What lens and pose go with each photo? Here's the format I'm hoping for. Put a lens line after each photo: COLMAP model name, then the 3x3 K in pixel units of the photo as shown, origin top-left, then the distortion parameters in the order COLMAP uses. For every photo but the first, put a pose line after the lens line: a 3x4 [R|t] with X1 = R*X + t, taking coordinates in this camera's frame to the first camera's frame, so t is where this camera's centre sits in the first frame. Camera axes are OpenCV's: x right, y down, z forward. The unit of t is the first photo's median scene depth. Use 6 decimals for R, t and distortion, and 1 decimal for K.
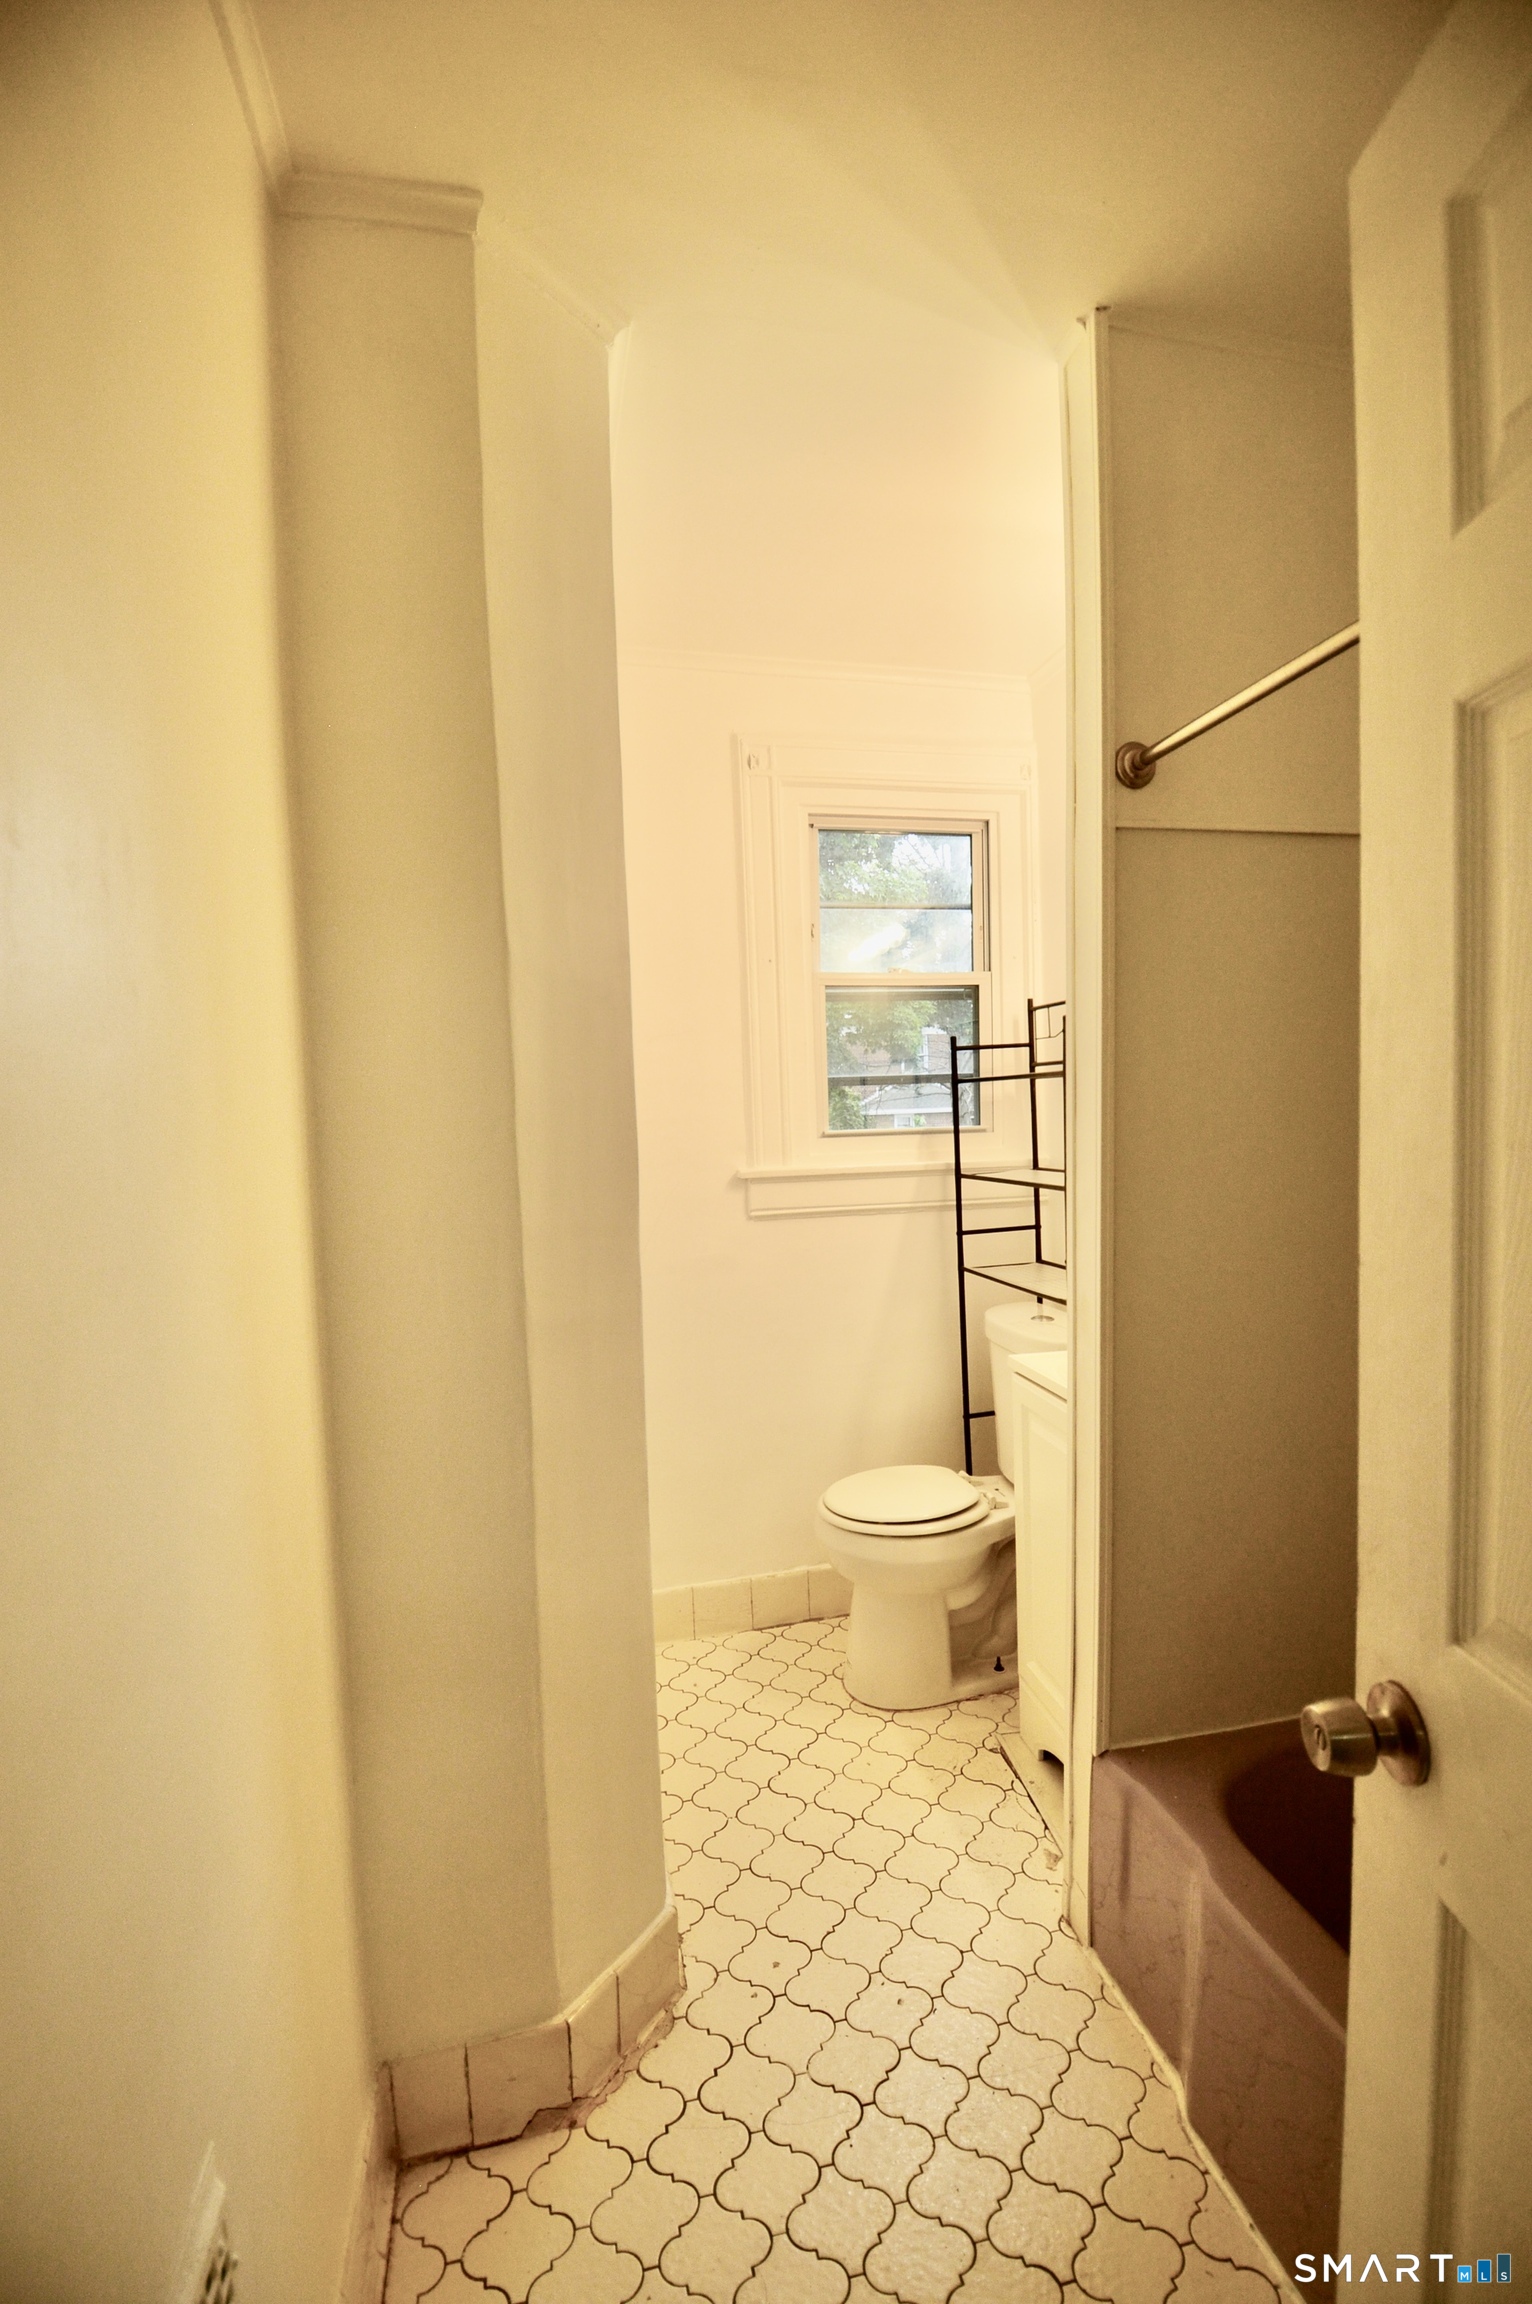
lens RADIAL K [[1044.6, 0, 760.4], [0, 1044.6, 1153.2], [0, 0, 1]] dist [0.003366, -0.009126]
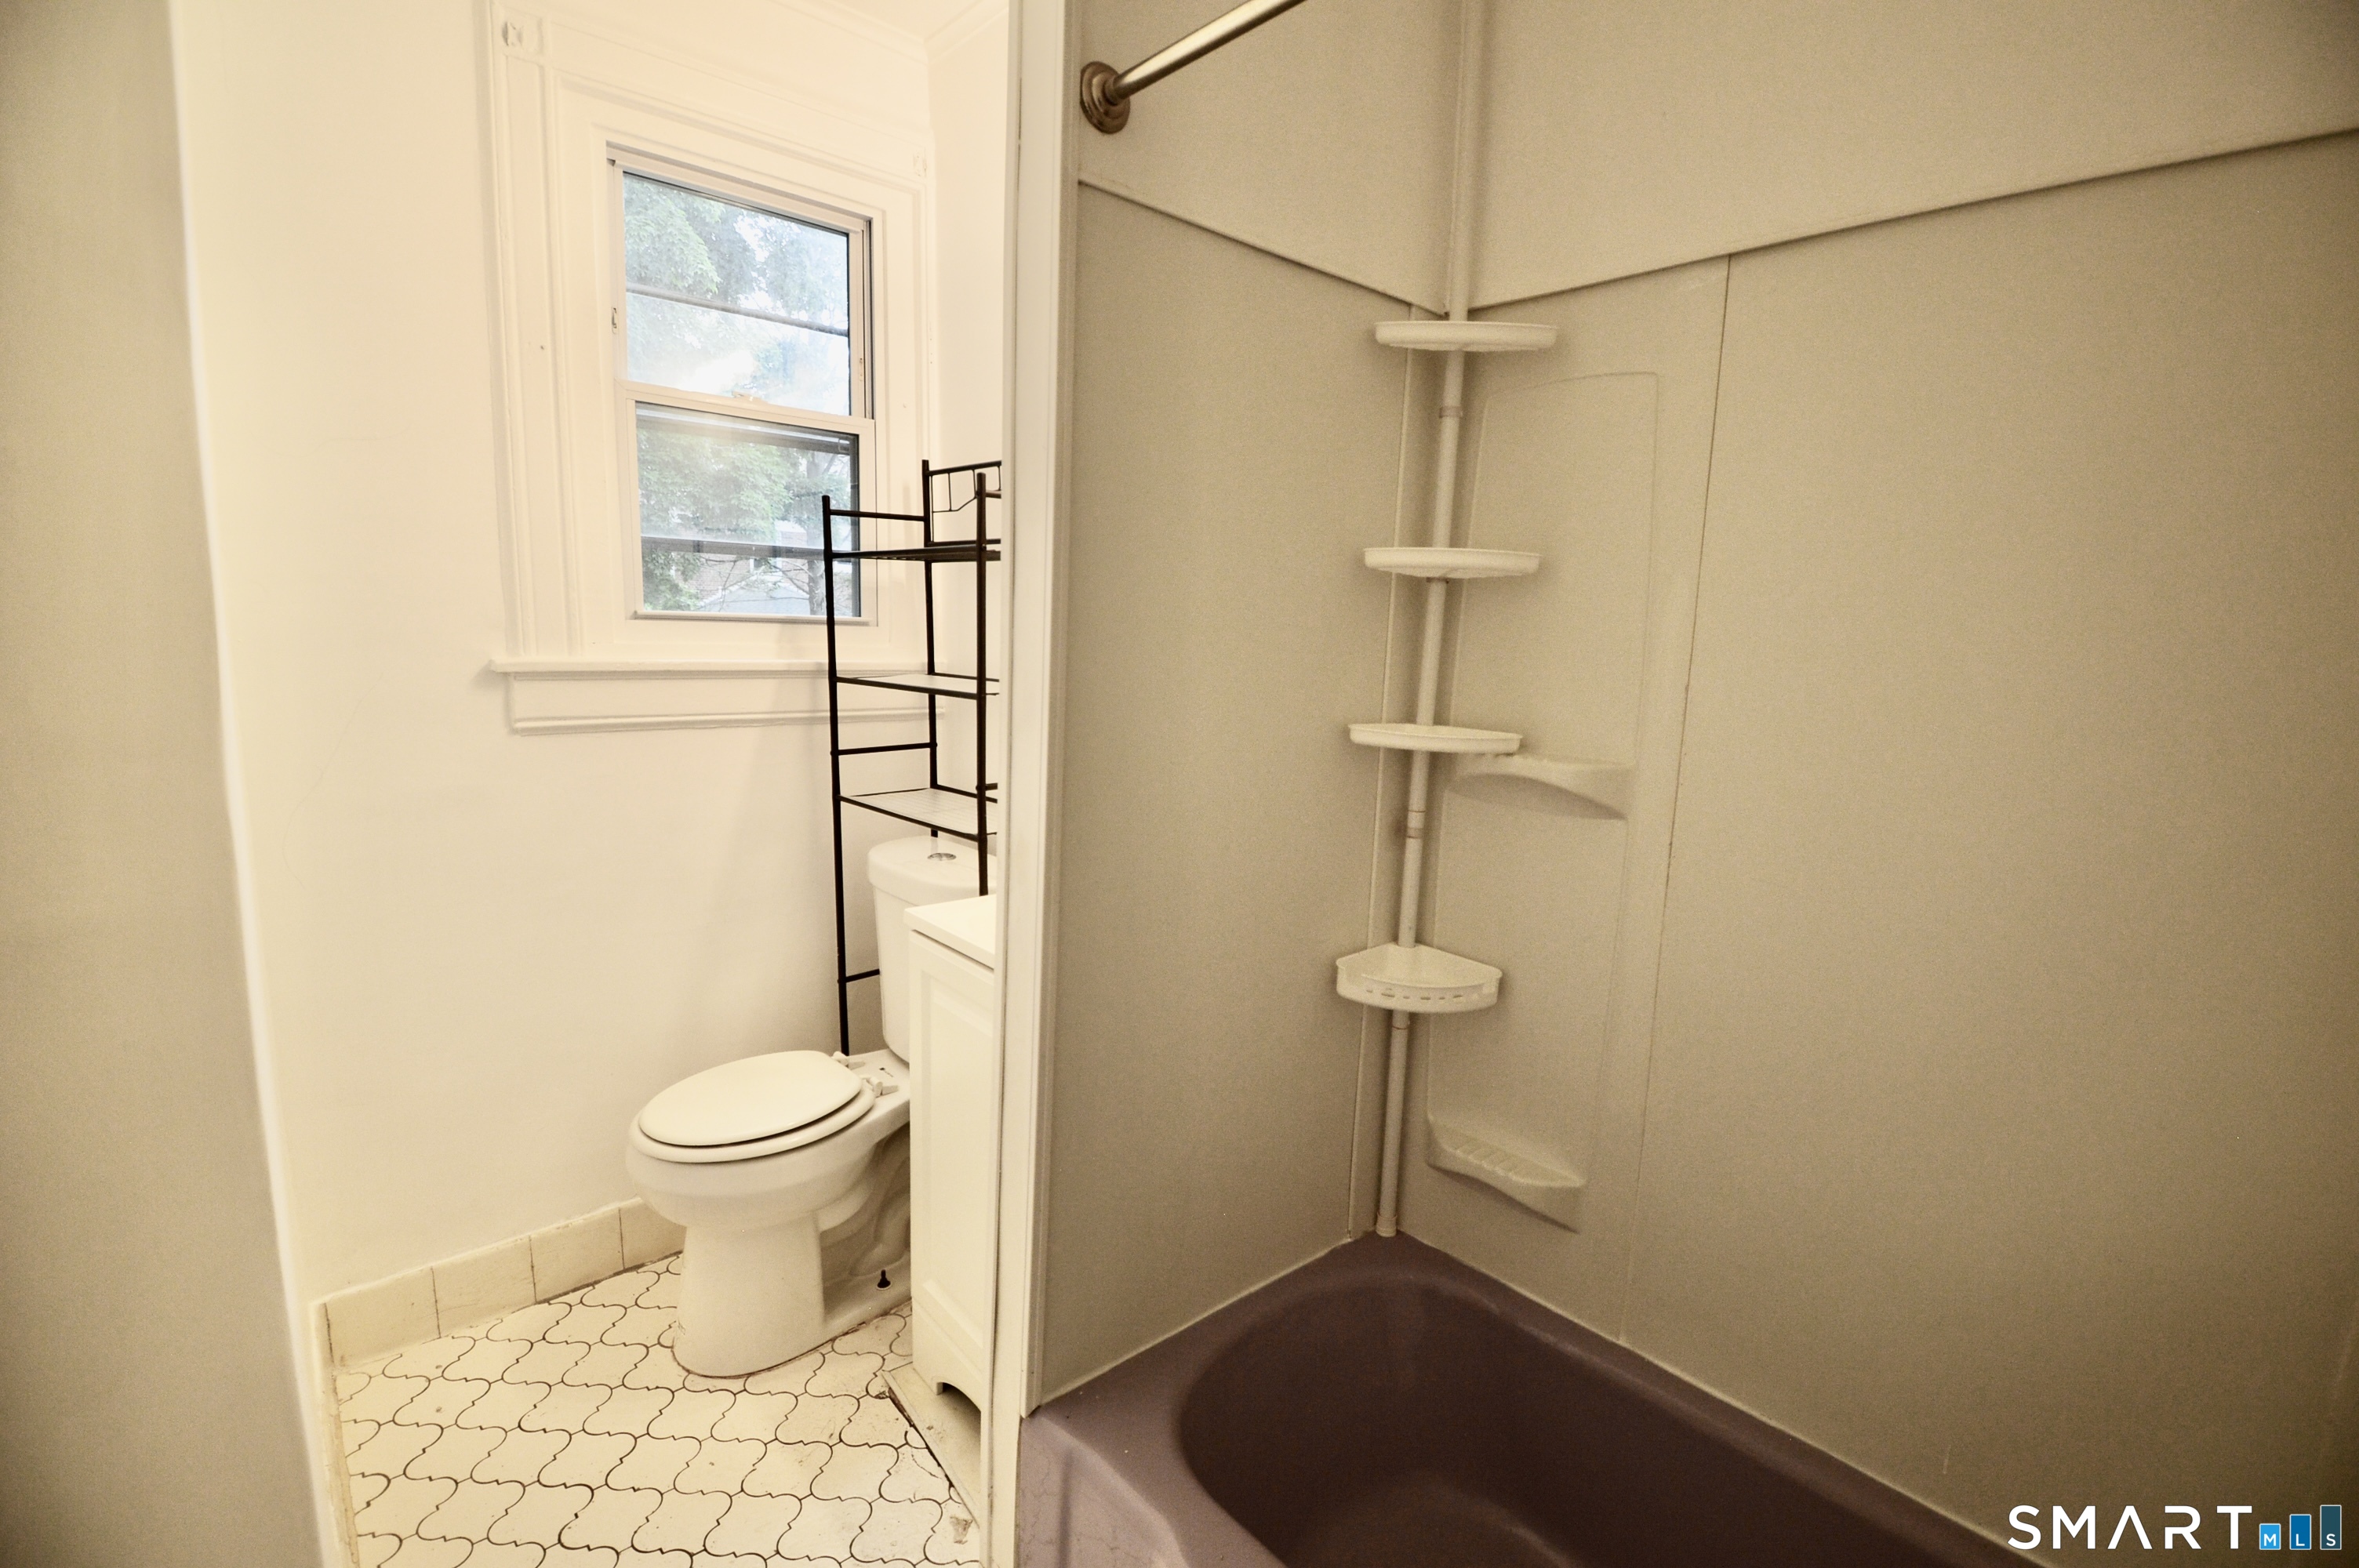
lens RADIAL K [[1069.4, 0, 1193.3], [0, 1069.4, 775.4], [0, 0, 1]] dist [0.003366, -0.009126]
pose [[0.864260, -0.015448, 0.502808, 0.021450], [-0.031894, 0.995835, 0.085418, 0.017344], [-0.502034, -0.089860, 0.860167, 0.183743]]
